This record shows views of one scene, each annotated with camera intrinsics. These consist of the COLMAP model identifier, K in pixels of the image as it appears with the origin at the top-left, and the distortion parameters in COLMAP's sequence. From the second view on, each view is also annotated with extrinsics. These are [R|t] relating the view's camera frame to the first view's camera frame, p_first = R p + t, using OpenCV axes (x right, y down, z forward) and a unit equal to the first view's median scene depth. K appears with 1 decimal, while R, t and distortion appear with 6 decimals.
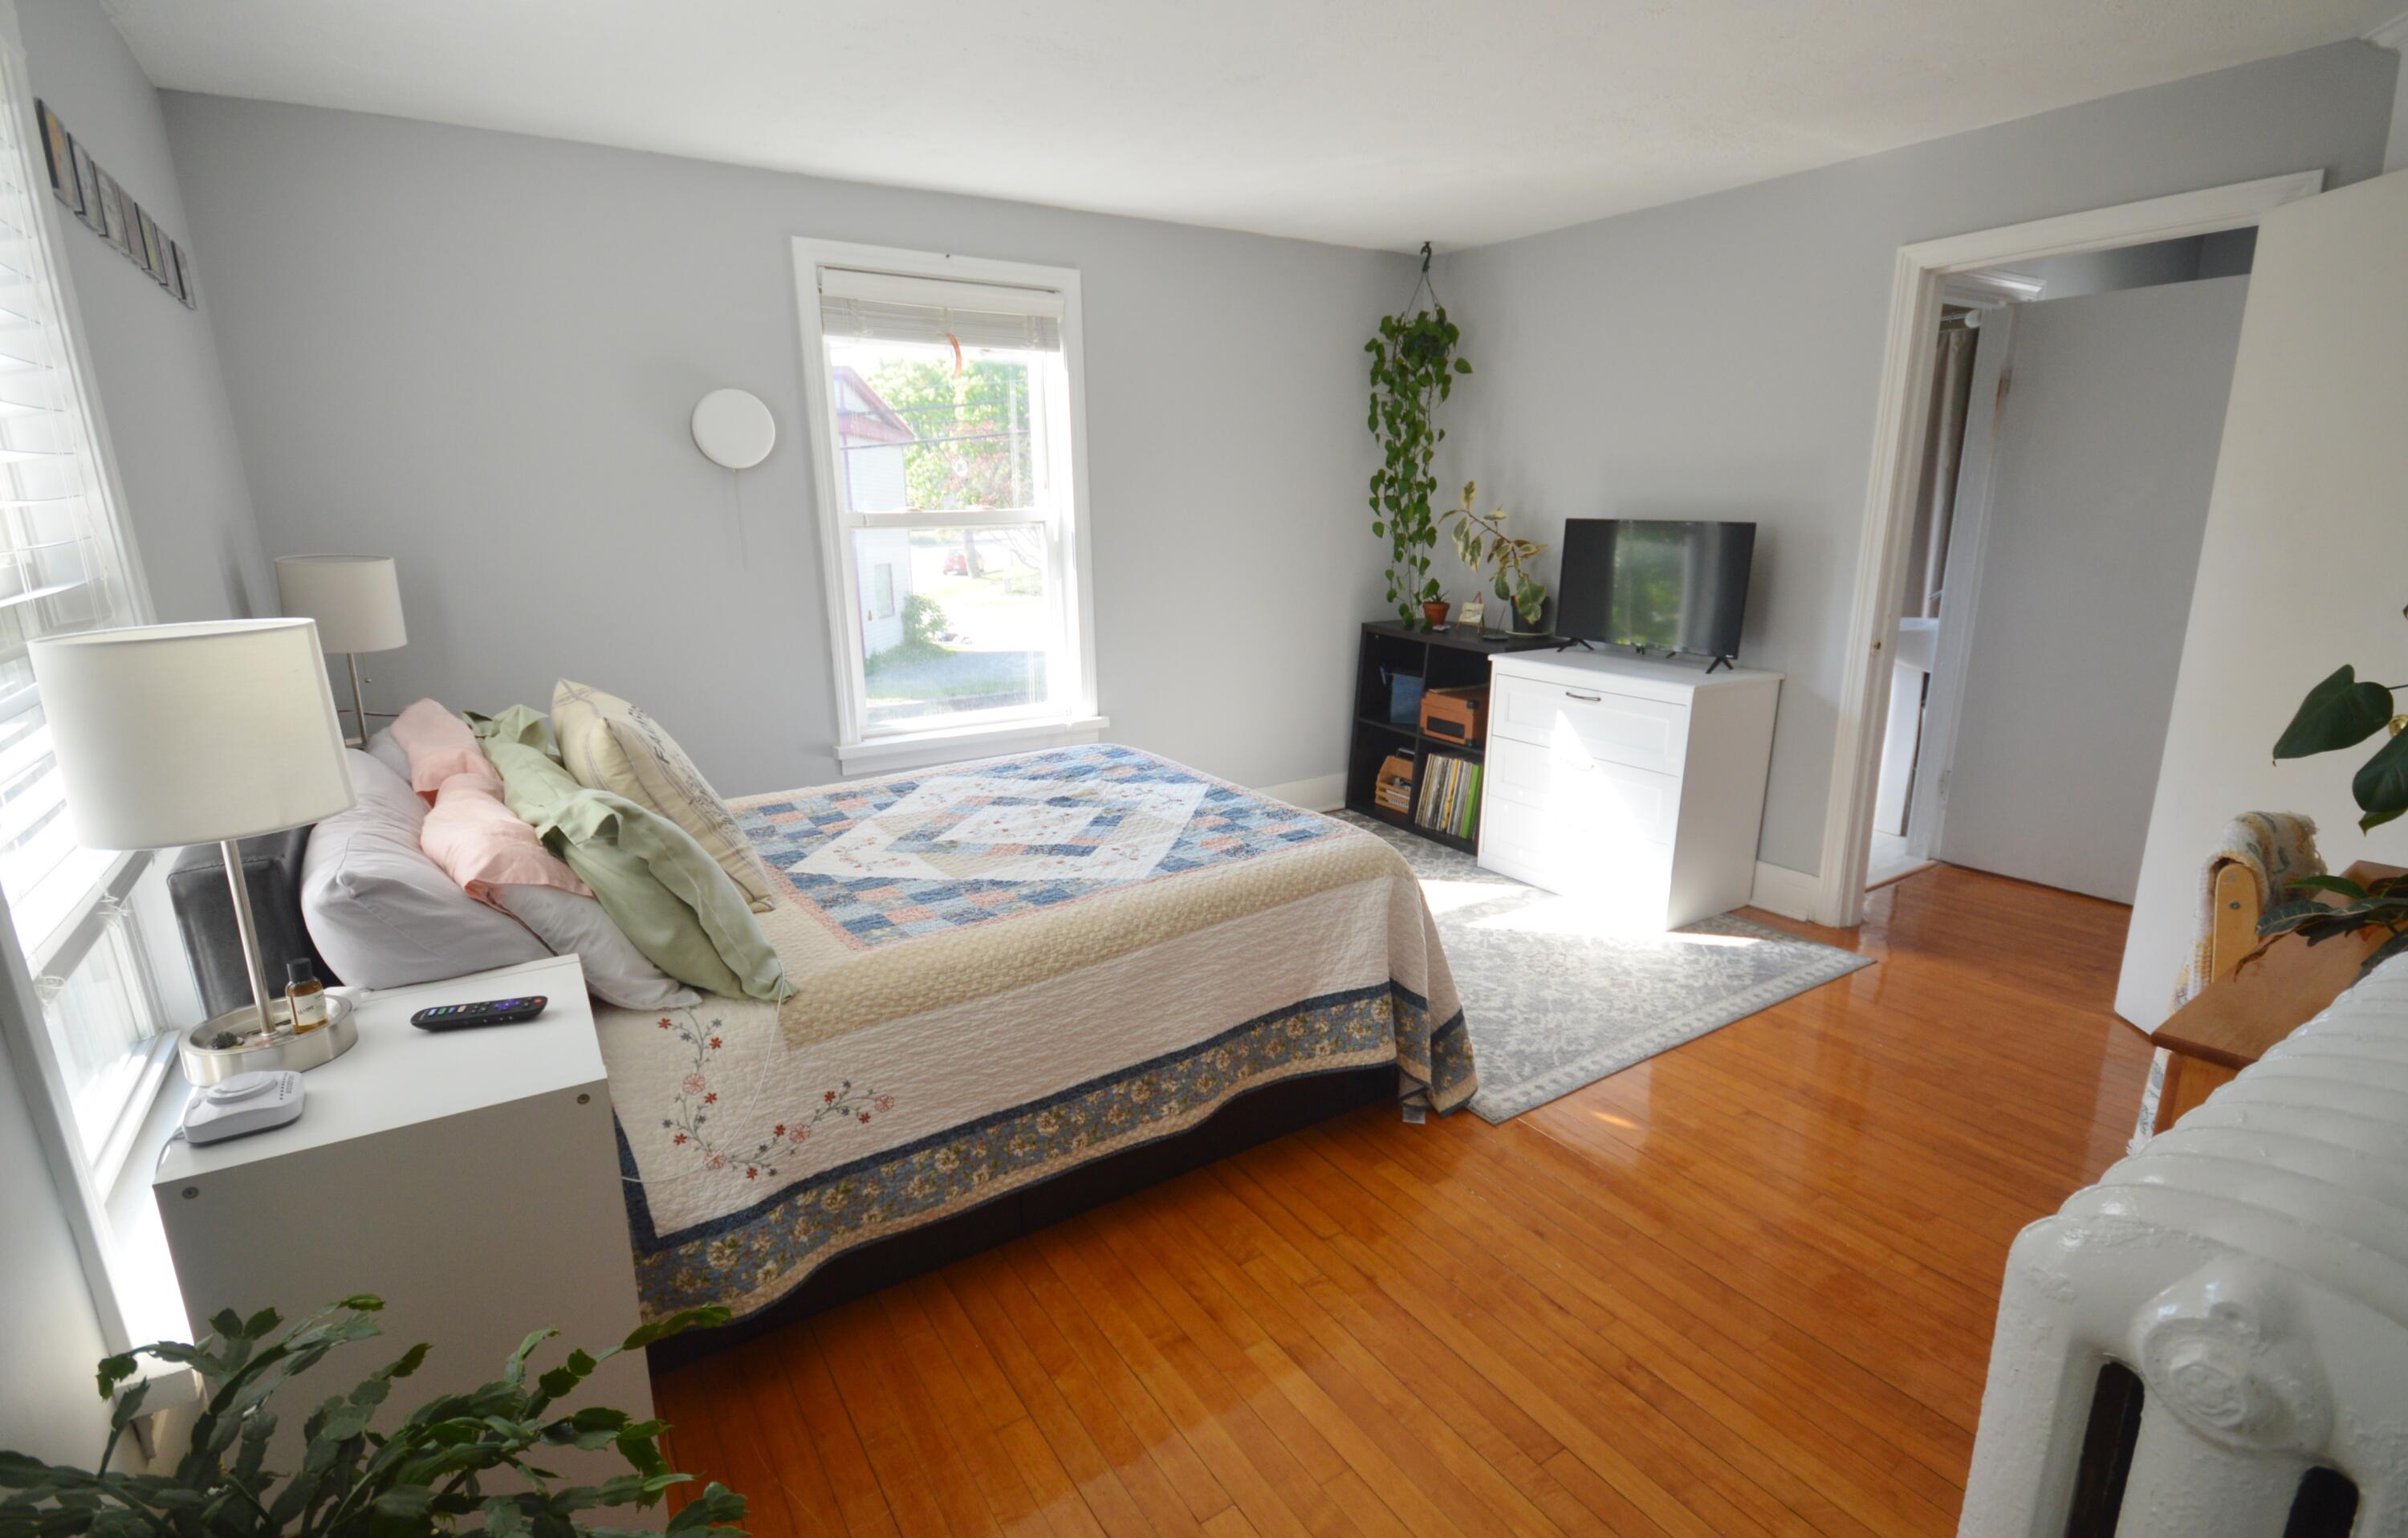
lens RADIAL K [[1114.4, 0, 1196.7], [0, 1114.4, 785.2], [0, 0, 1]] dist [0.002050, 0.001273]
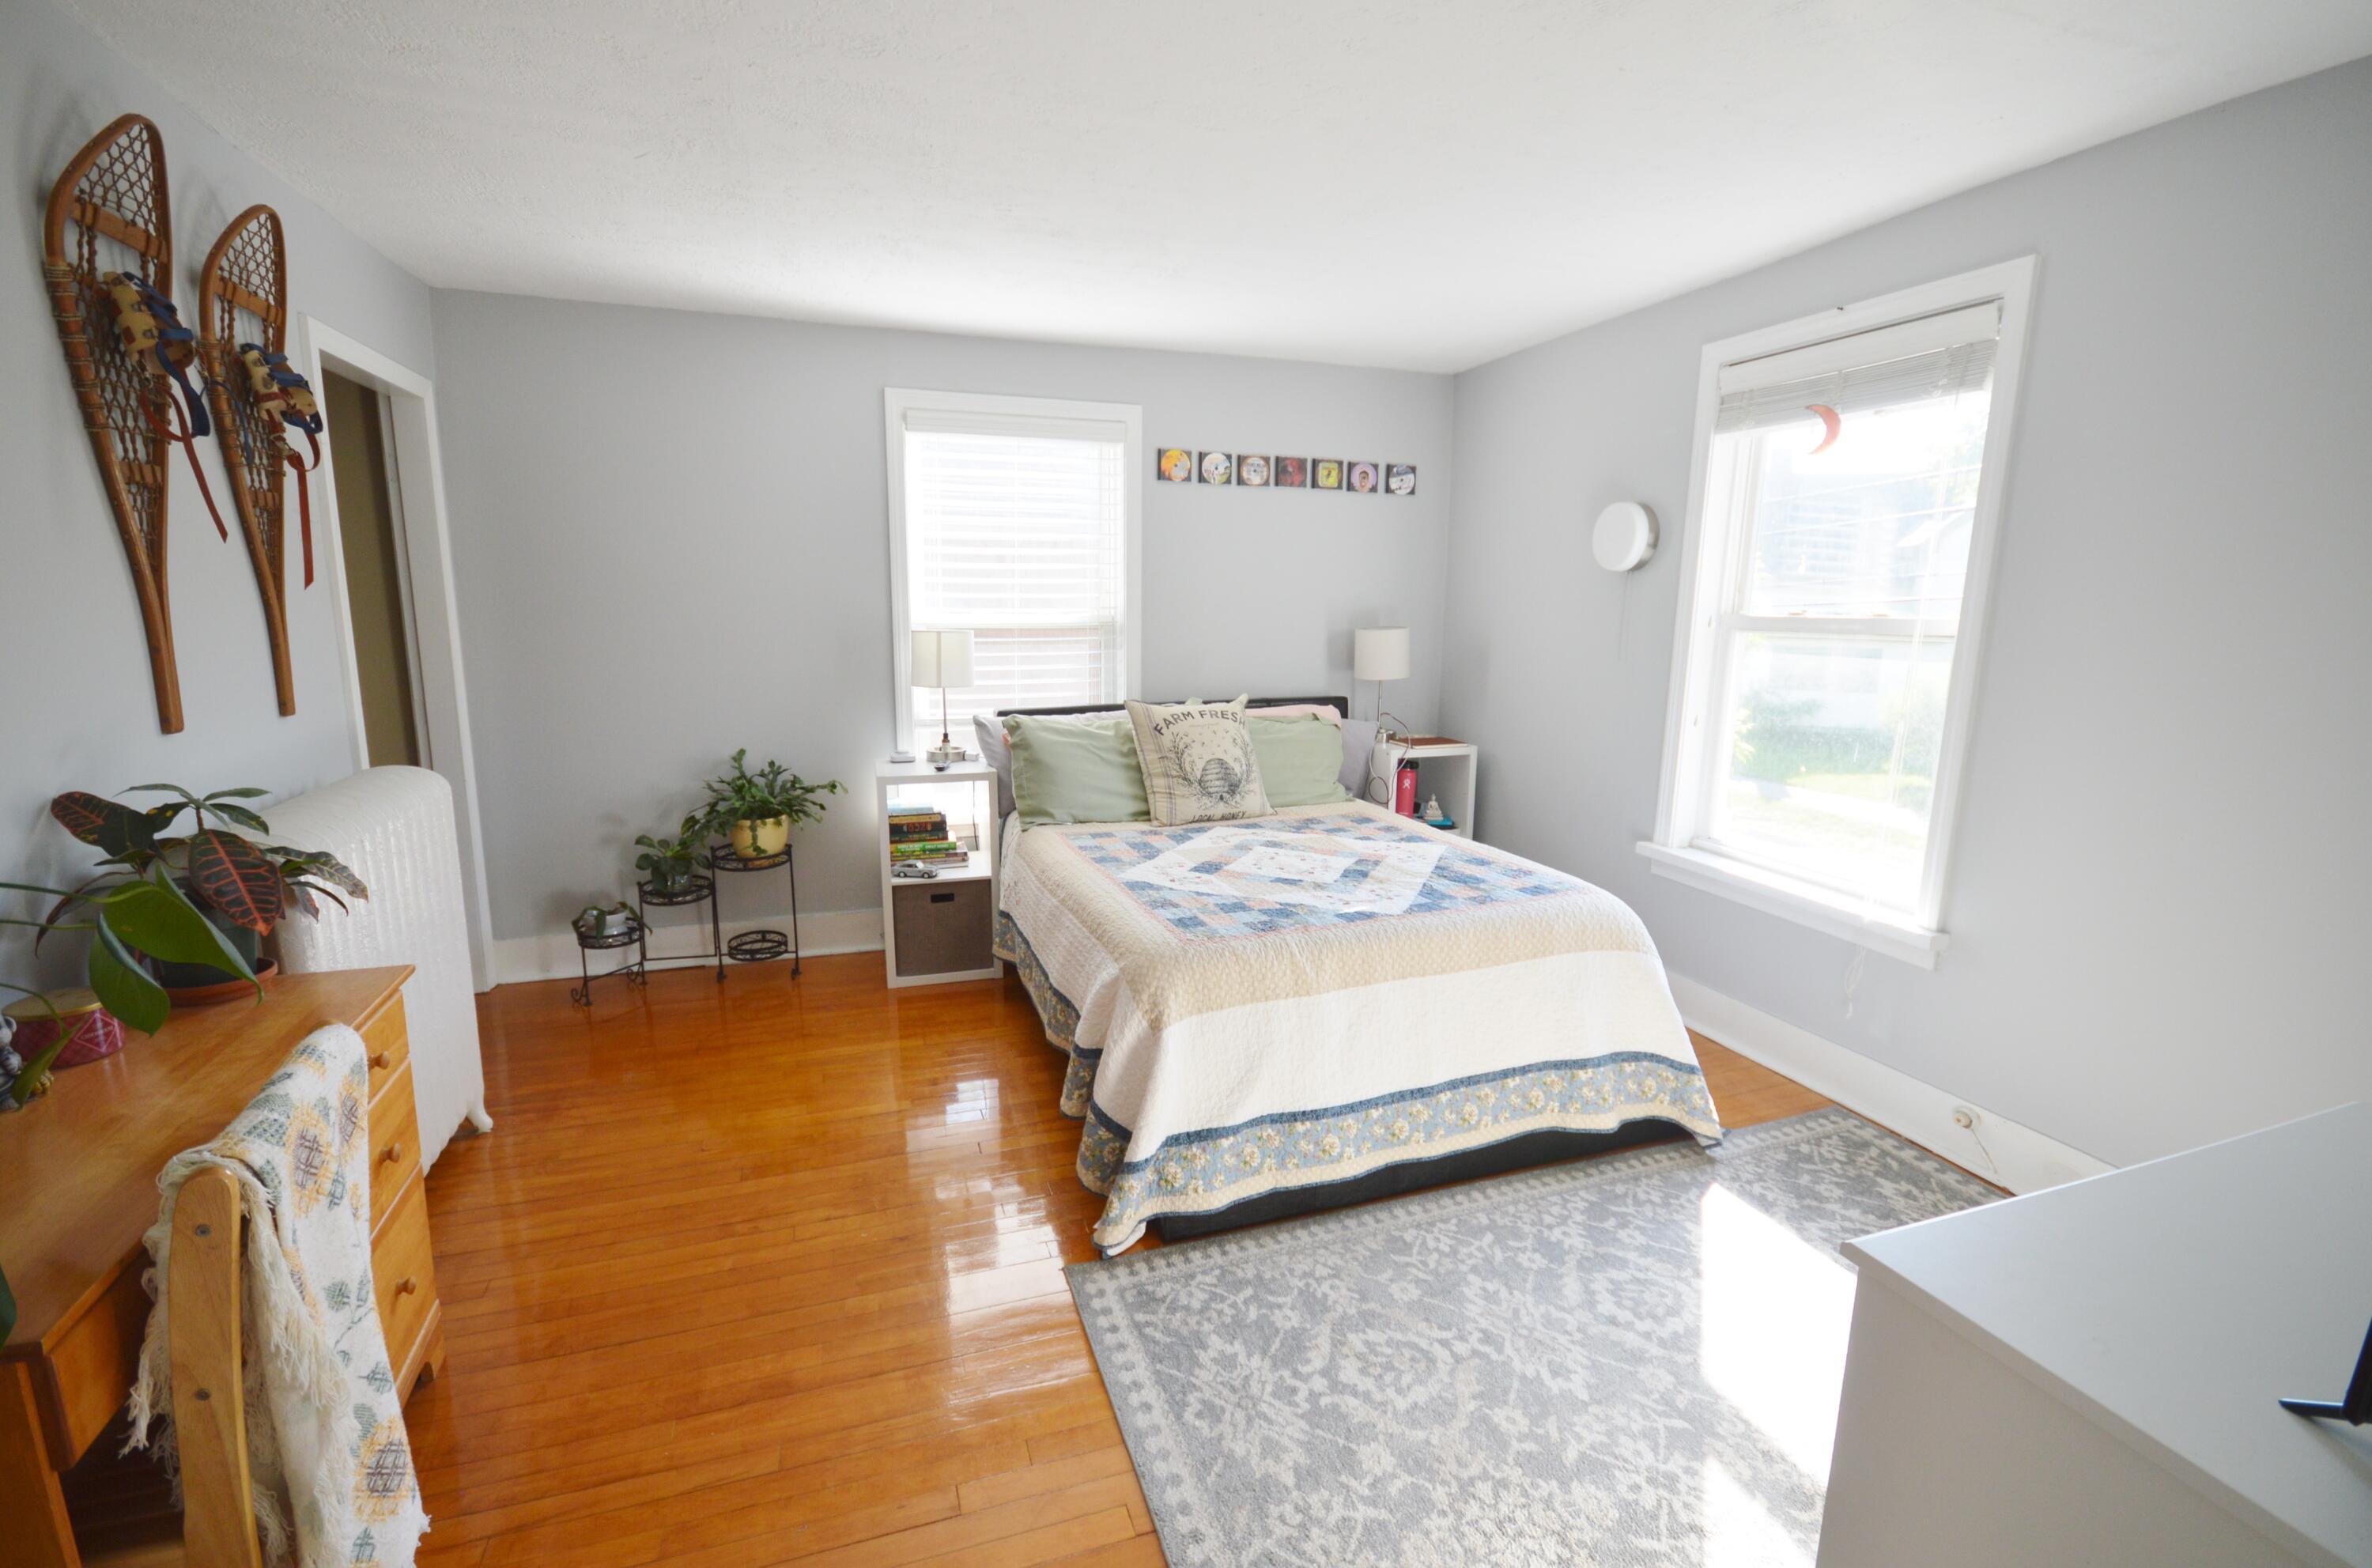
lens RADIAL K [[1070.6, 0, 1177.0], [0, 1070.6, 790.4], [0, 0, 1]] dist [0.003268, 0.000018]
pose [[-0.254760, 0.187375, -0.948677, 0.926452], [-0.244966, 0.936541, 0.250762, -0.288771], [0.935462, 0.296278, -0.192692, 1.041421]]
